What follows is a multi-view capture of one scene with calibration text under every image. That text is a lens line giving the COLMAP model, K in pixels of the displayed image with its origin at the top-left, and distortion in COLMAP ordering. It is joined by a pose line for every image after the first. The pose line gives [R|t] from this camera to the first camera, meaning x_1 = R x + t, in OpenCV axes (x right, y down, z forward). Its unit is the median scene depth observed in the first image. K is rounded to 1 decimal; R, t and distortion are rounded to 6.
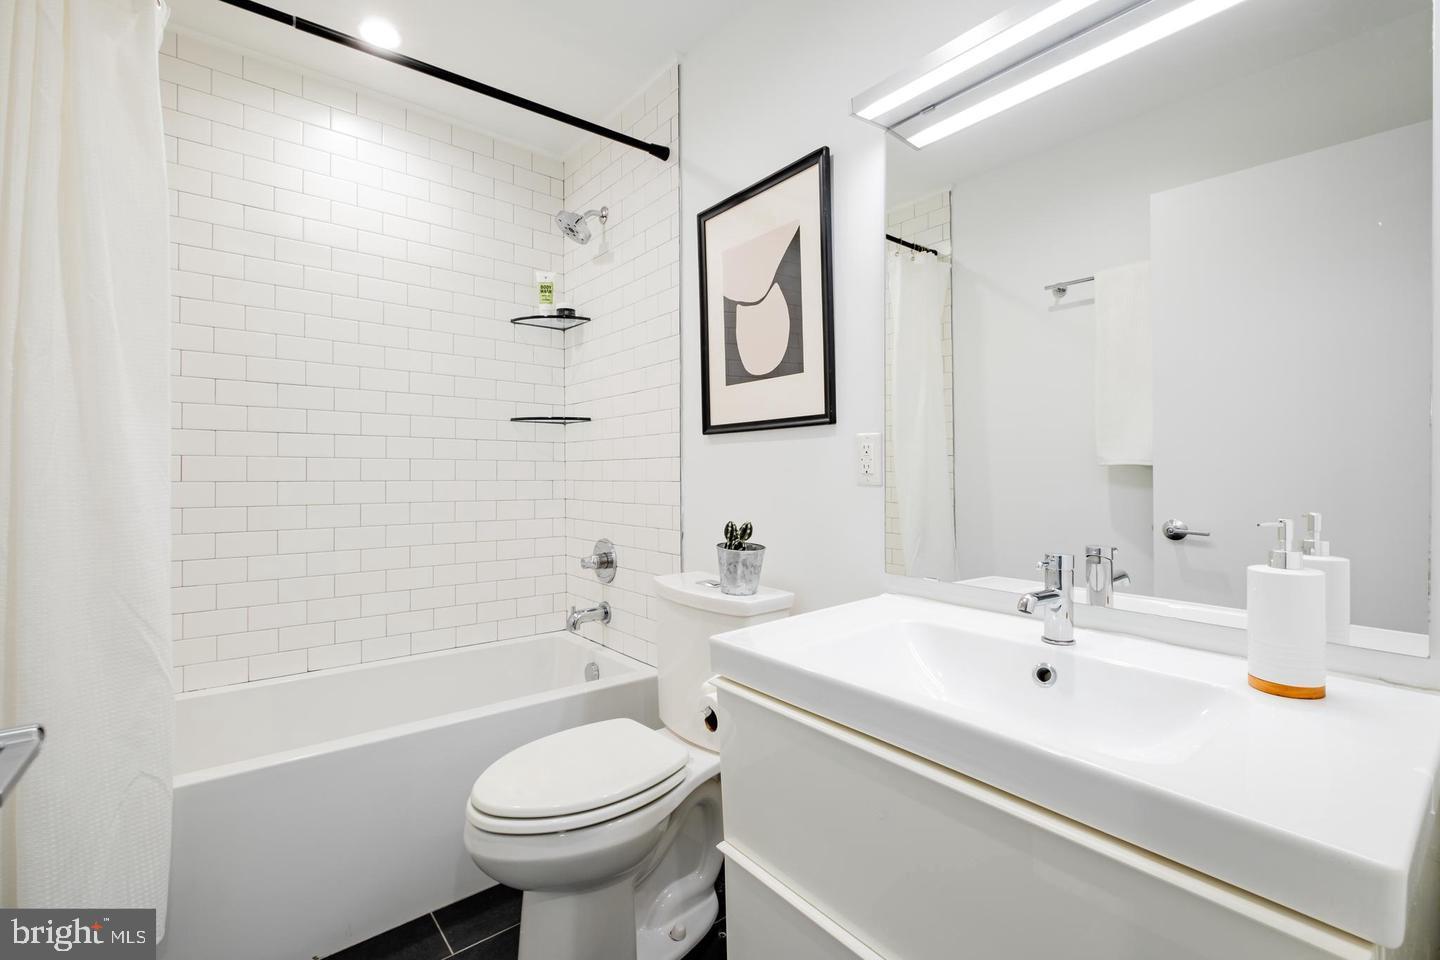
lens RADIAL K [[624.2, 0, 721.0], [0, 624.2, 470.0], [0, 0, 1]] dist [0.000047, -0.000636]
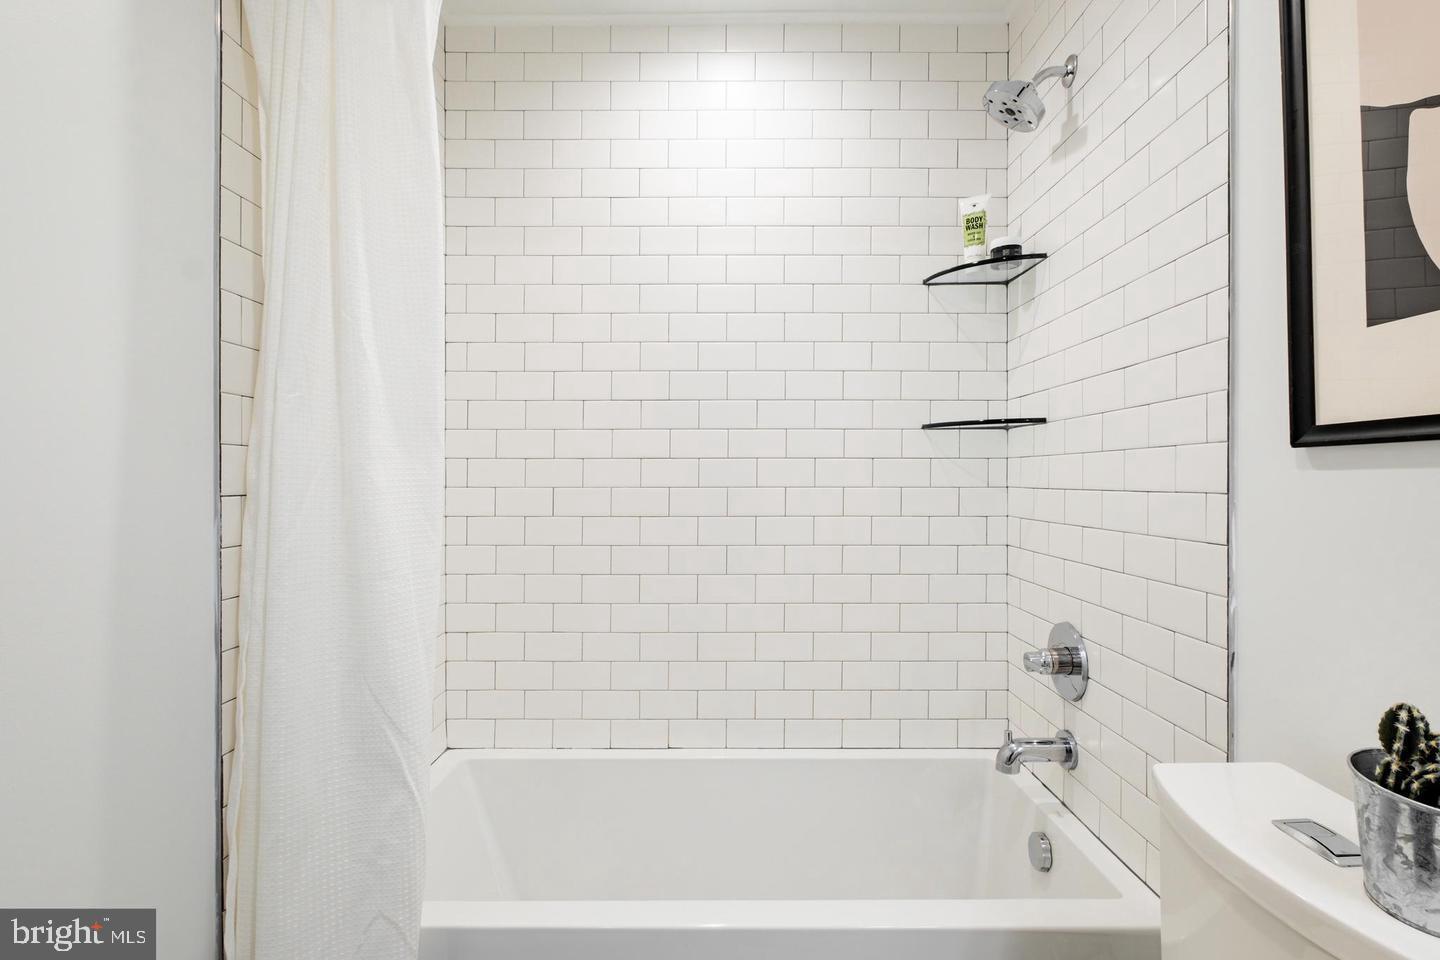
lens RADIAL K [[699.2, 0, 718.6], [0, 699.2, 492.2], [0, 0, 1]] dist [-0.002573, -0.001715]
pose [[0.769178, 0.008620, -0.638976, -0.020174], [0.006464, 0.999753, 0.021268, -0.029365], [0.639002, -0.020489, 0.768932, 0.288352]]
